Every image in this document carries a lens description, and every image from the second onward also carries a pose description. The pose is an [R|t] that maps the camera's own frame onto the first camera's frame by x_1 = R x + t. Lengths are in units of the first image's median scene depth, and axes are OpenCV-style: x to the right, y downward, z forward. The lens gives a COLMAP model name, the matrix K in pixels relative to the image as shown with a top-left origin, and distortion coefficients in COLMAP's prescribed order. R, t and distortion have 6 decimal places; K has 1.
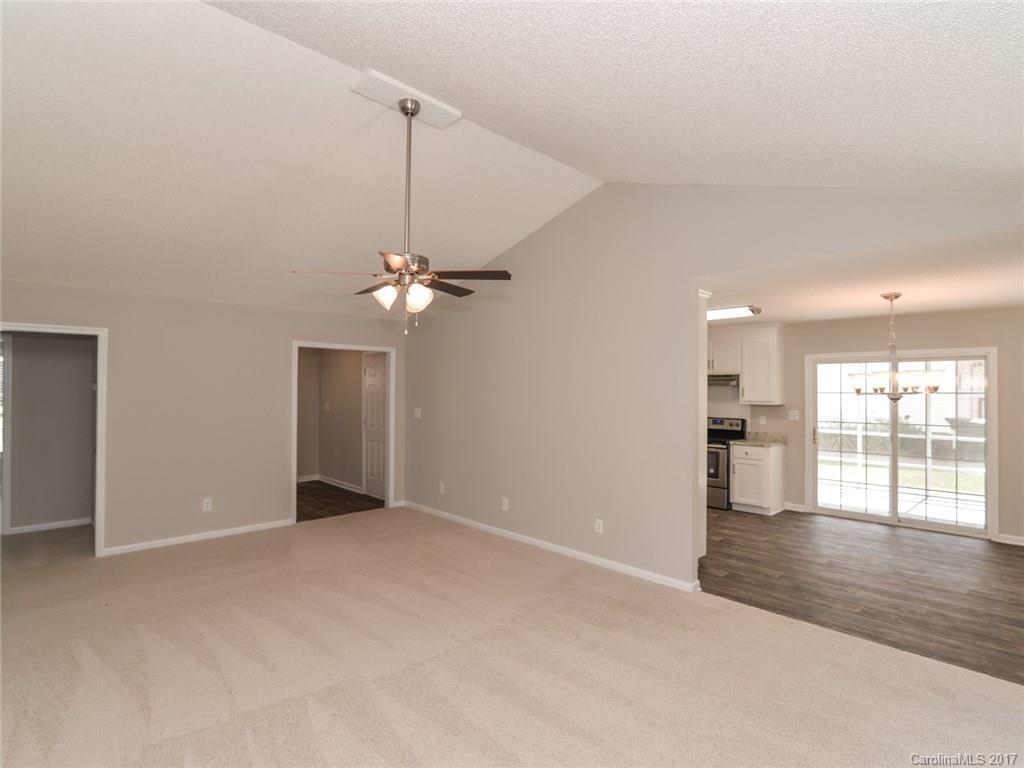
lens RADIAL K [[551.3, 0, 513.2], [0, 551.3, 388.2], [0, 0, 1]] dist [-0.001559, -0.000179]
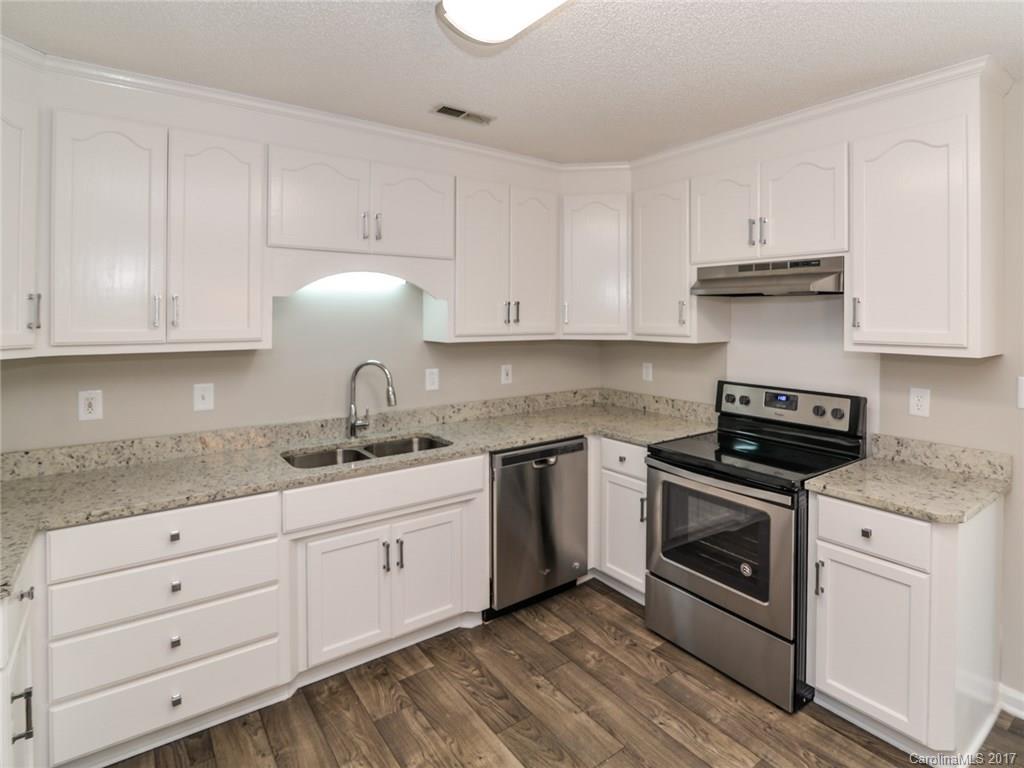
lens RADIAL K [[553.4, 0, 553.3], [0, 553.4, 315.1], [0, 0, 1]] dist [-0.016930, -0.000377]
pose [[0.992542, -0.004051, -0.121835, 0.284065], [0.004969, 0.999962, 0.007230, 0.005163], [0.121801, -0.007781, 0.992524, 0.667127]]
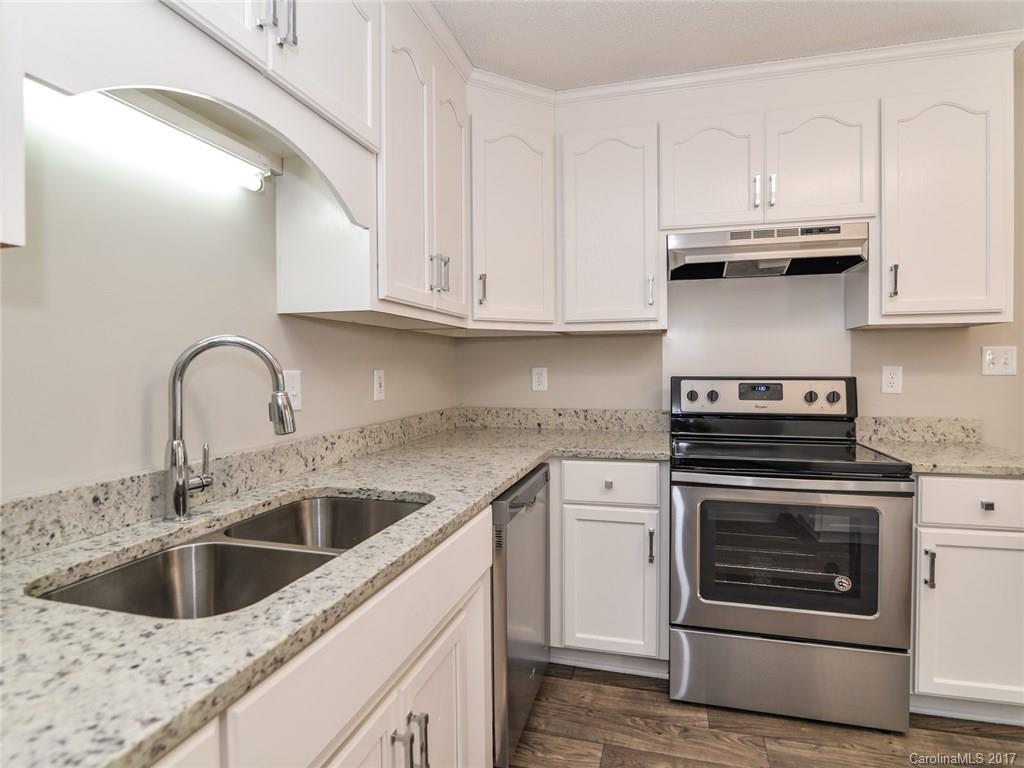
lens RADIAL K [[541.1, 0, 506.3], [0, 541.1, 376.0], [0, 0, 1]] dist [-0.017607, -0.000162]
pose [[0.866965, -0.017017, 0.498078, 0.102796], [0.006604, 0.999721, 0.022661, 0.047714], [-0.498324, -0.016357, 0.866836, 0.845805]]
